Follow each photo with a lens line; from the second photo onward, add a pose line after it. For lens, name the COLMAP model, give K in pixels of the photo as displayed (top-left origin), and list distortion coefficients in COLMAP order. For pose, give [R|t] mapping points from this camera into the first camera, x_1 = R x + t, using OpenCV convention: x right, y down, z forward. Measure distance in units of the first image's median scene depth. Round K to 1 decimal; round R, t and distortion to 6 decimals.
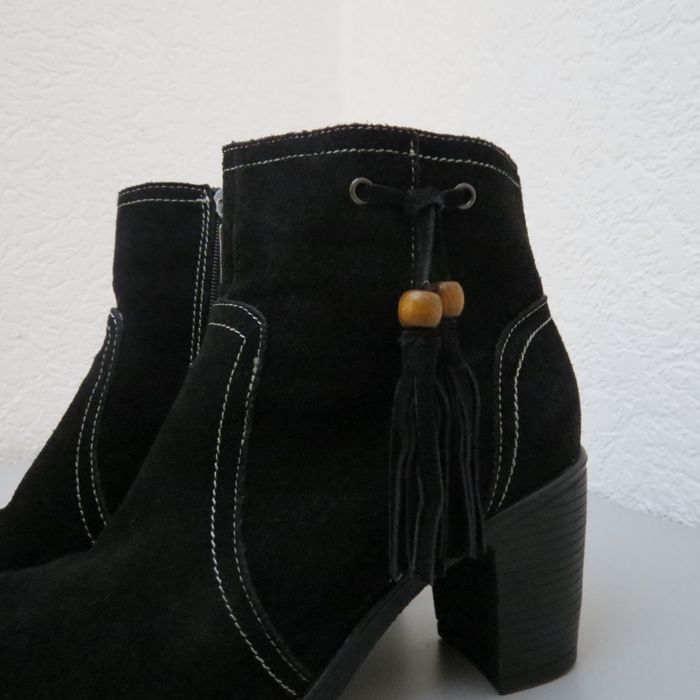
lens RADIAL K [[662.7, 0, 353.5], [0, 662.7, 347.2], [0, 0, 1]] dist [-0.028319, 0.000000]
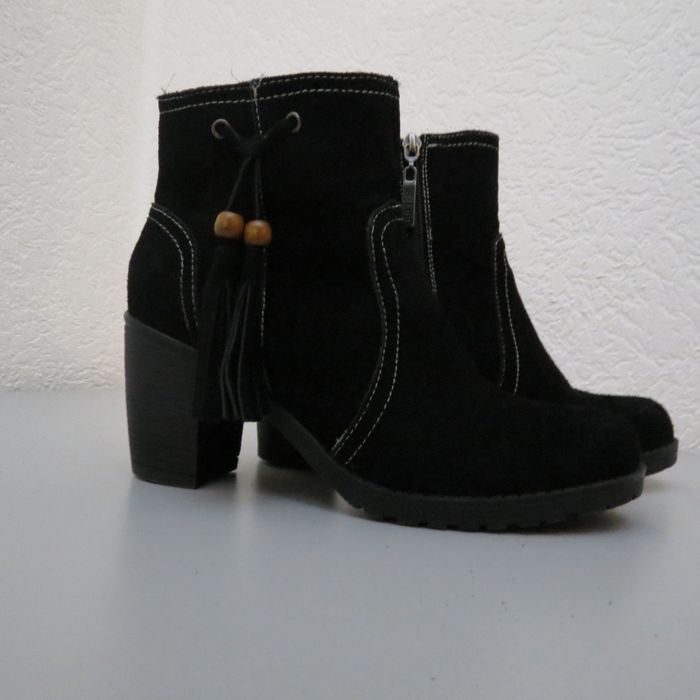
lens RADIAL K [[662.7, 0, 350.0], [0, 662.7, 348.4], [0, 0, 1]] dist [-0.028319, 0.000000]
pose [[0.783760, 0.069801, 0.617129, -1.037299], [-0.062706, 0.997480, -0.033184, 0.227679], [-0.617891, -0.012690, 0.786162, 0.112017]]
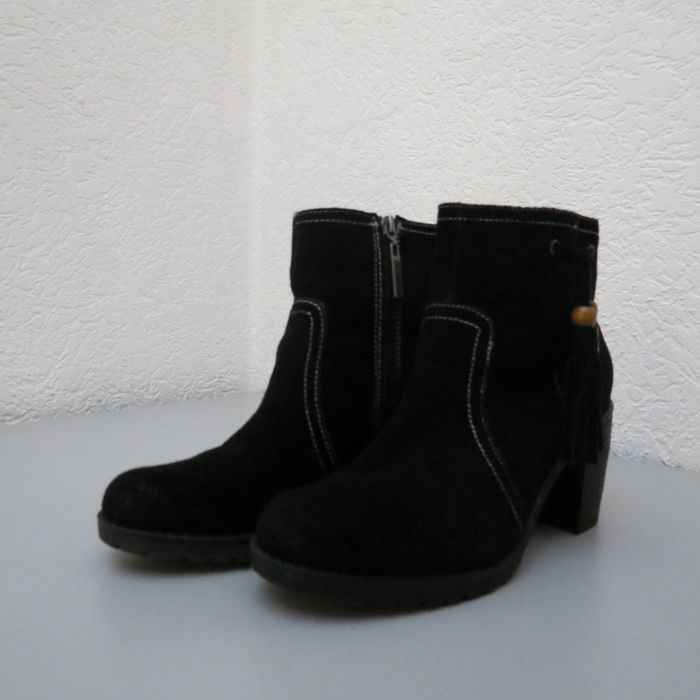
lens RADIAL K [[662.7, 0, 350.4], [0, 662.7, 343.7], [0, 0, 1]] dist [-0.028319, 0.000000]
pose [[0.923961, 0.015681, 0.382166, -0.827824], [-0.032317, 0.998787, 0.037152, -0.020390], [-0.381120, -0.046678, 0.923347, -0.301381]]
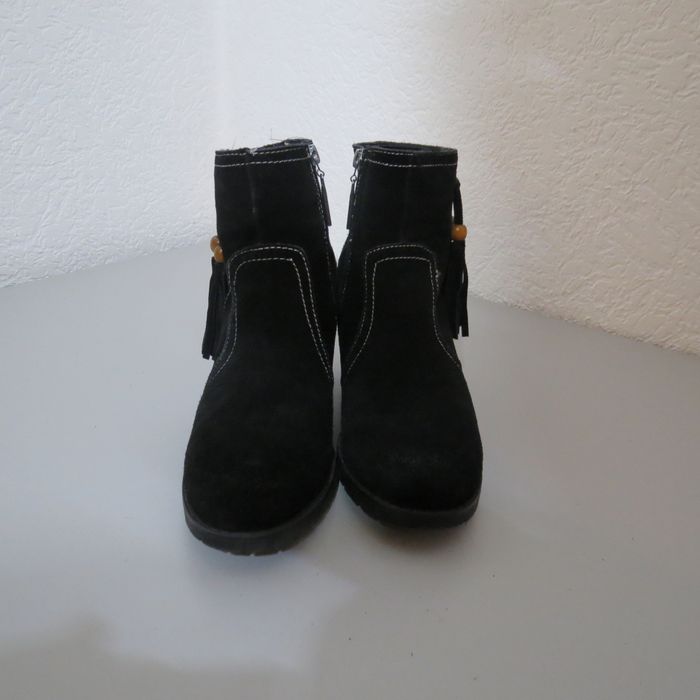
lens RADIAL K [[662.7, 0, 351.7], [0, 662.7, 344.9], [0, 0, 1]] dist [-0.028319, 0.000000]
pose [[0.879861, -0.115843, 0.460896, -1.087826], [-0.056999, 0.937110, 0.344348, -0.335355], [-0.471801, -0.329249, 0.817924, -0.386147]]
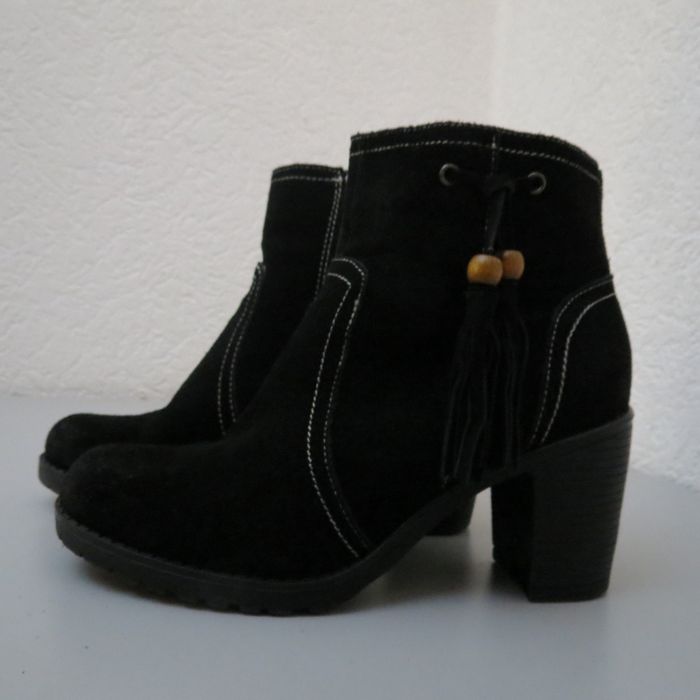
lens RADIAL K [[662.7, 0, 351.6], [0, 662.7, 345.6], [0, 0, 1]] dist [-0.028319, 0.000000]
pose [[0.970768, 0.099894, -0.218244, 0.100703], [-0.098487, 0.994987, 0.017344, 0.062046], [0.218882, 0.004657, 0.975740, -0.198151]]
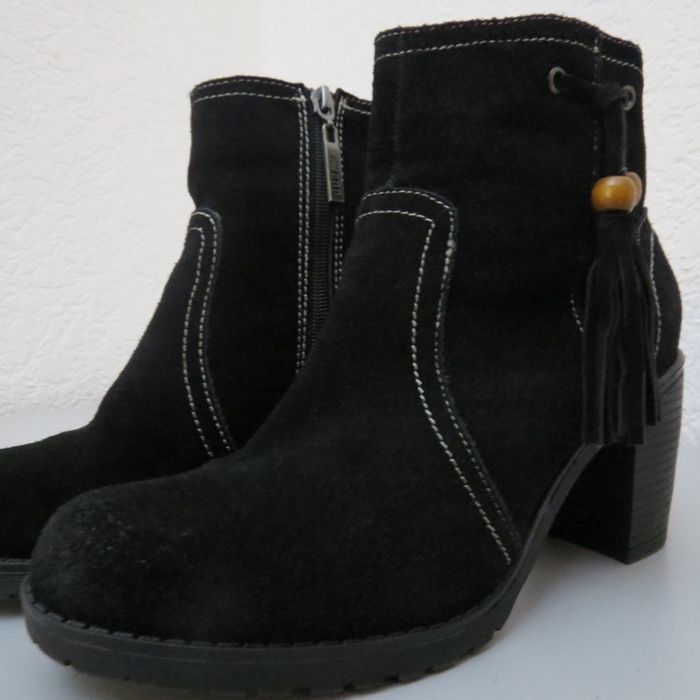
lens RADIAL K [[662.7, 0, 349.7], [0, 662.7, 346.7], [0, 0, 1]] dist [-0.028319, 0.000000]
pose [[0.968837, -0.005707, 0.247635, -0.404861], [-0.001495, 0.999582, 0.028887, 0.110296], [-0.247696, -0.028357, 0.968423, 0.049146]]
